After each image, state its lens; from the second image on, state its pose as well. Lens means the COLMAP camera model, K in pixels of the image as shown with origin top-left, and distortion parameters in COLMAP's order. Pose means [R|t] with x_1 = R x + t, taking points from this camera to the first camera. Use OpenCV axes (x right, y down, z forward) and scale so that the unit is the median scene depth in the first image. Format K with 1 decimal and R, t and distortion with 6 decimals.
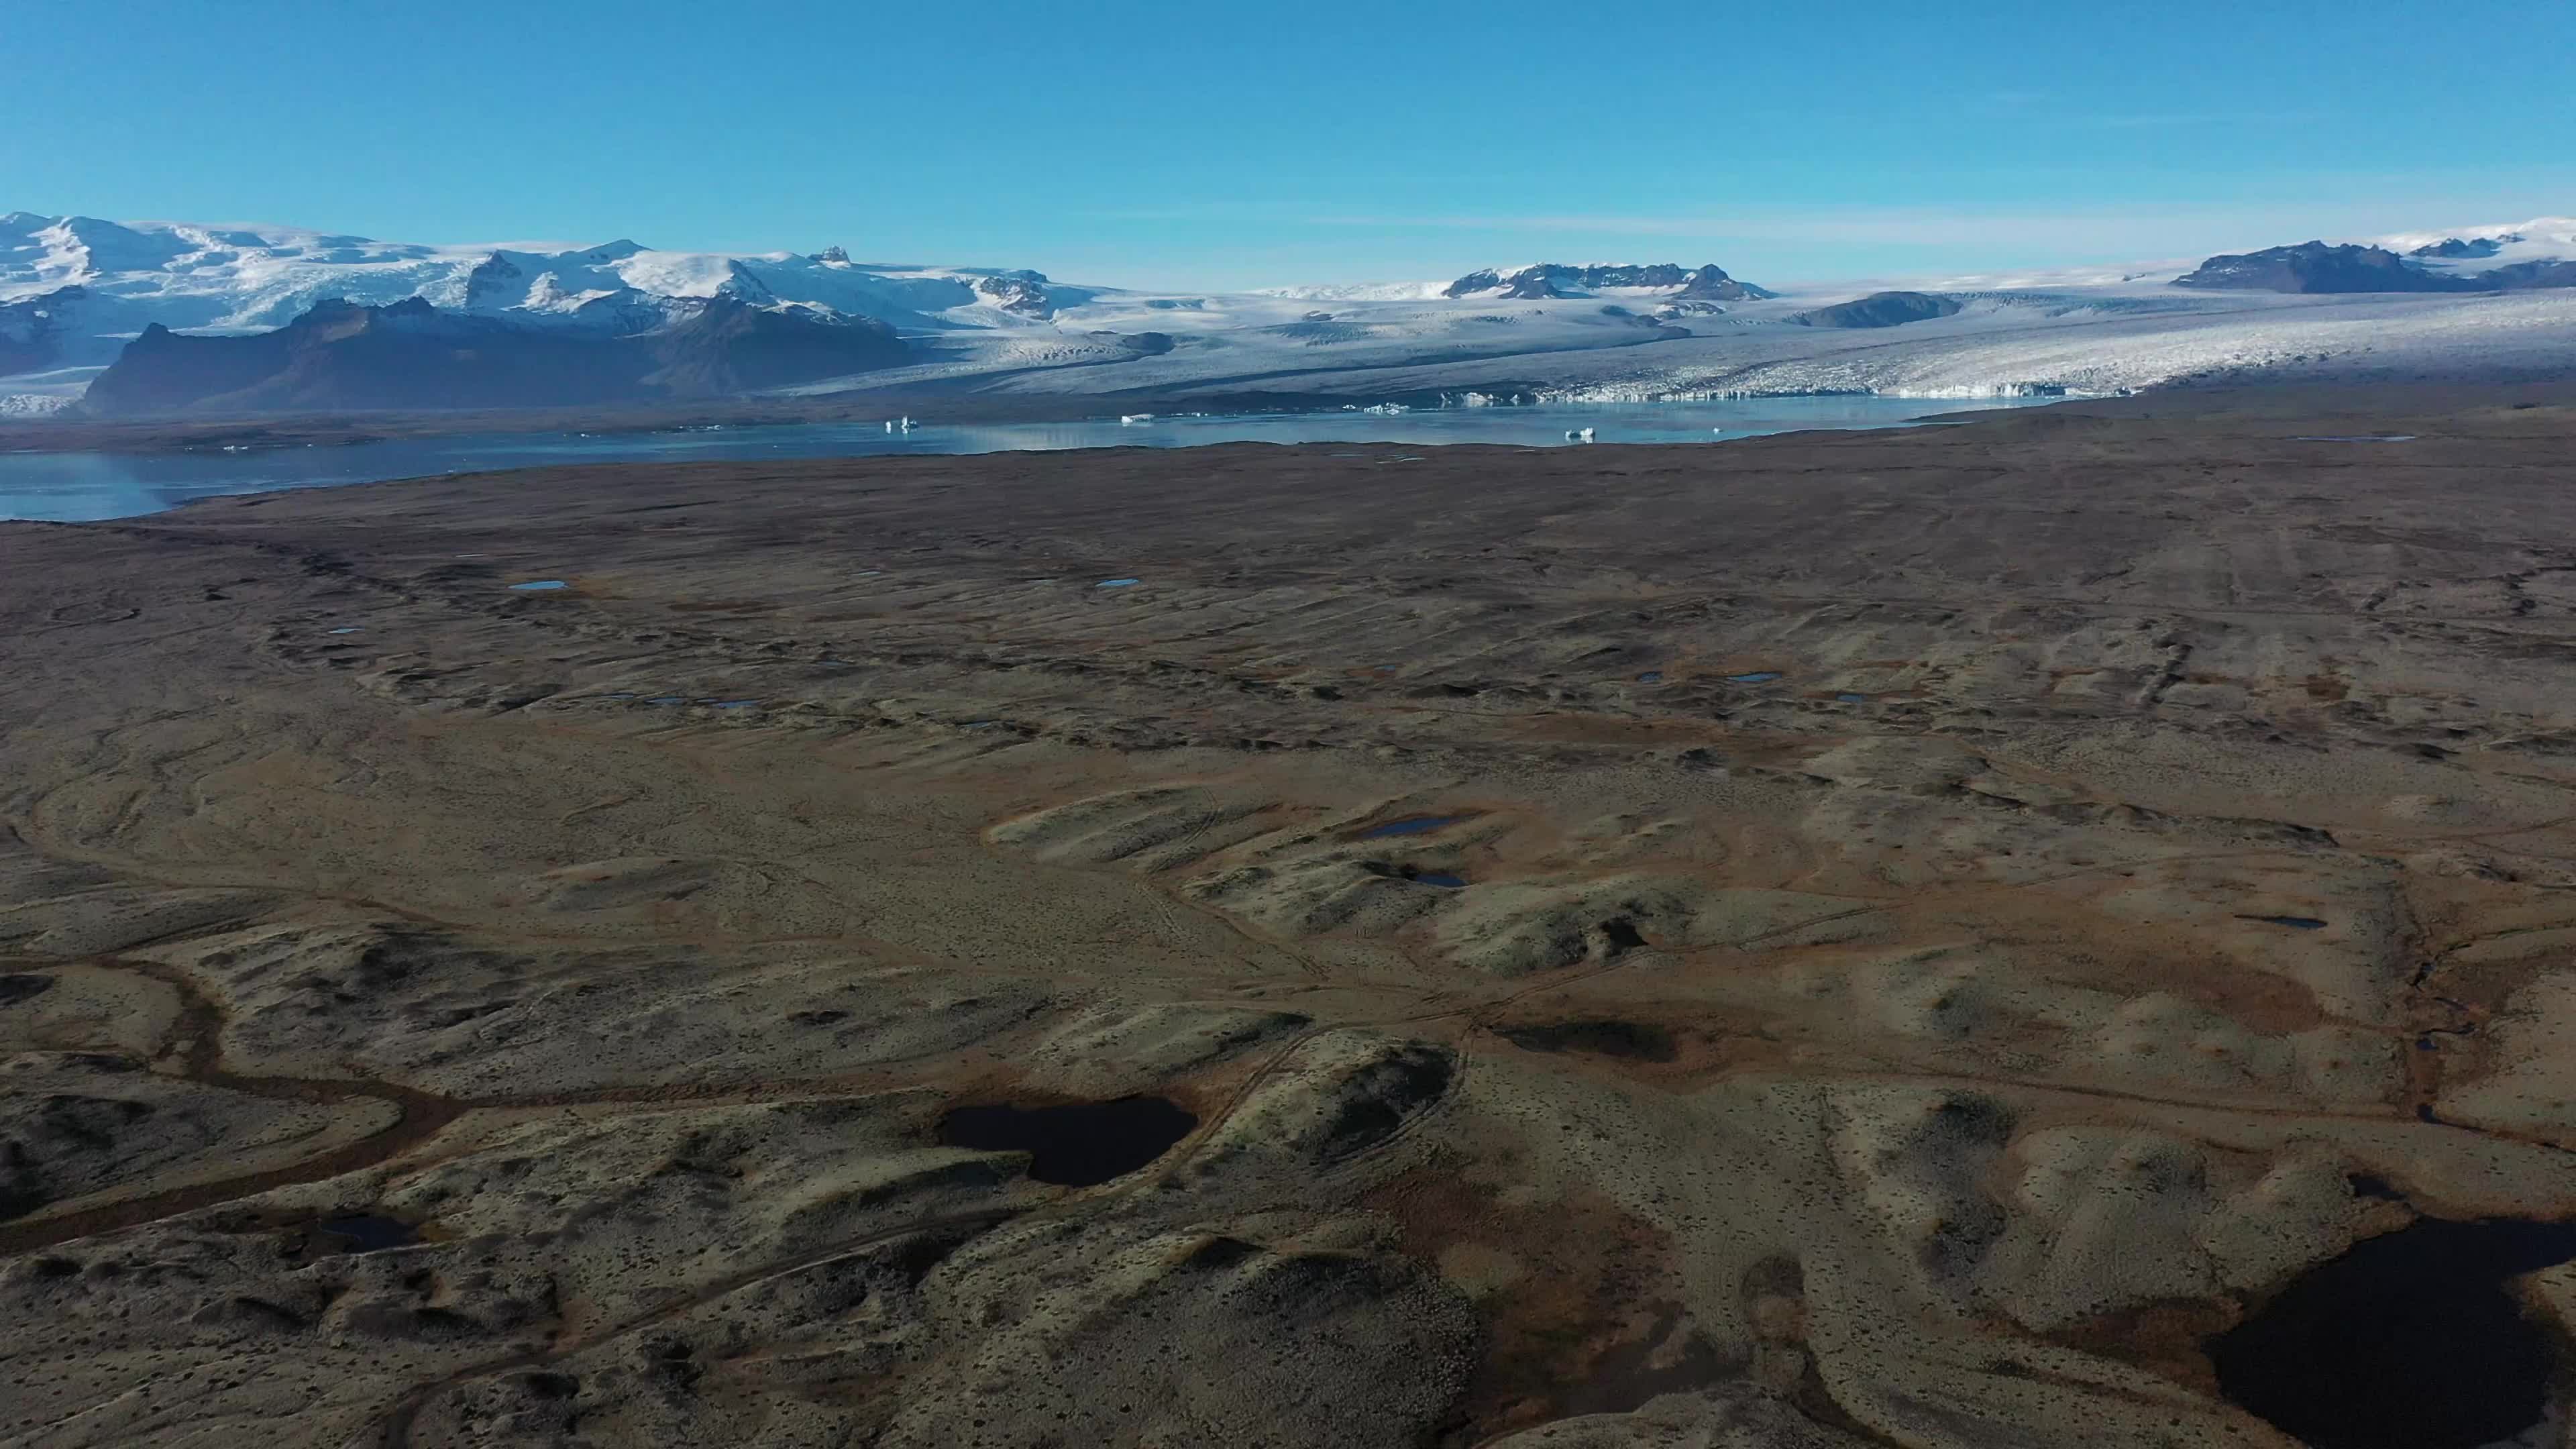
lens RADIAL K [[2117.6, 0, 1288.0], [0, 2117.6, 724.5], [0, 0, 1]] dist [0.009351, 0.005323]
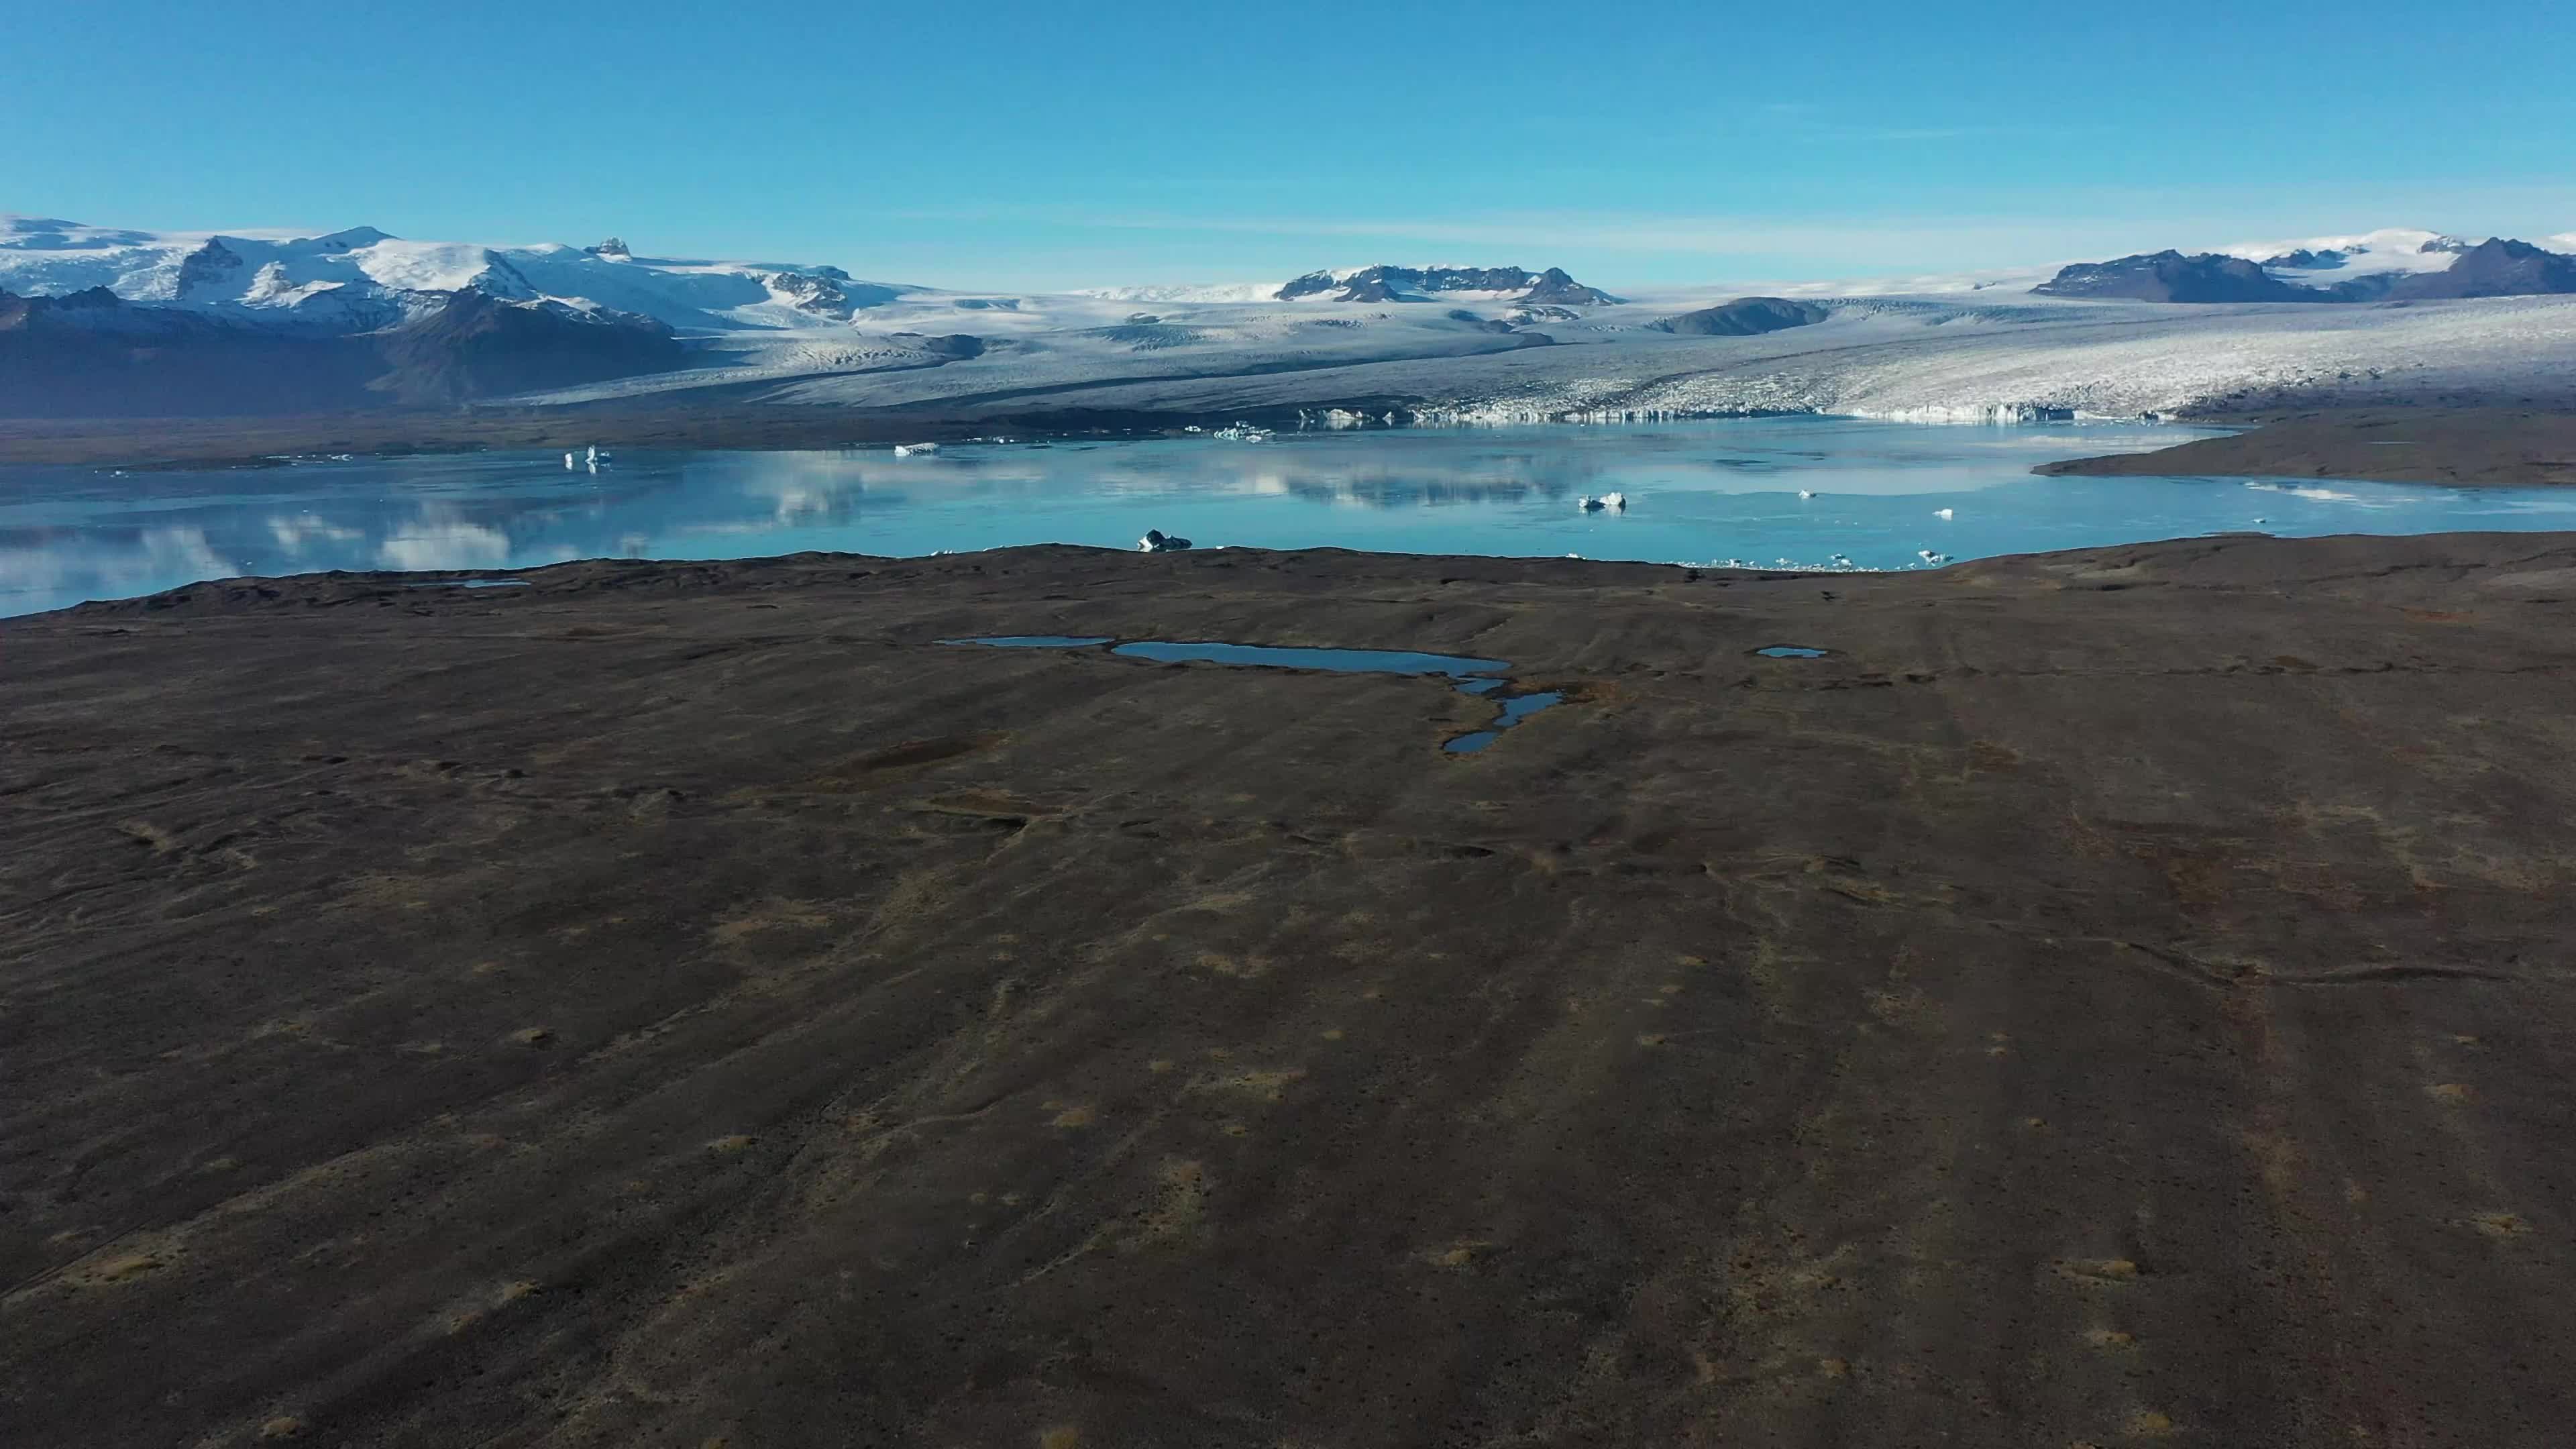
lens RADIAL K [[2117.6, 0, 1288.0], [0, 2117.6, 724.5], [0, 0, 1]] dist [0.009351, 0.005323]
pose [[0.996527, -0.007865, 0.082903, -0.001285], [0.008026, 0.999967, -0.001607, -0.018665], [-0.082887, 0.002267, 0.996556, 0.101434]]
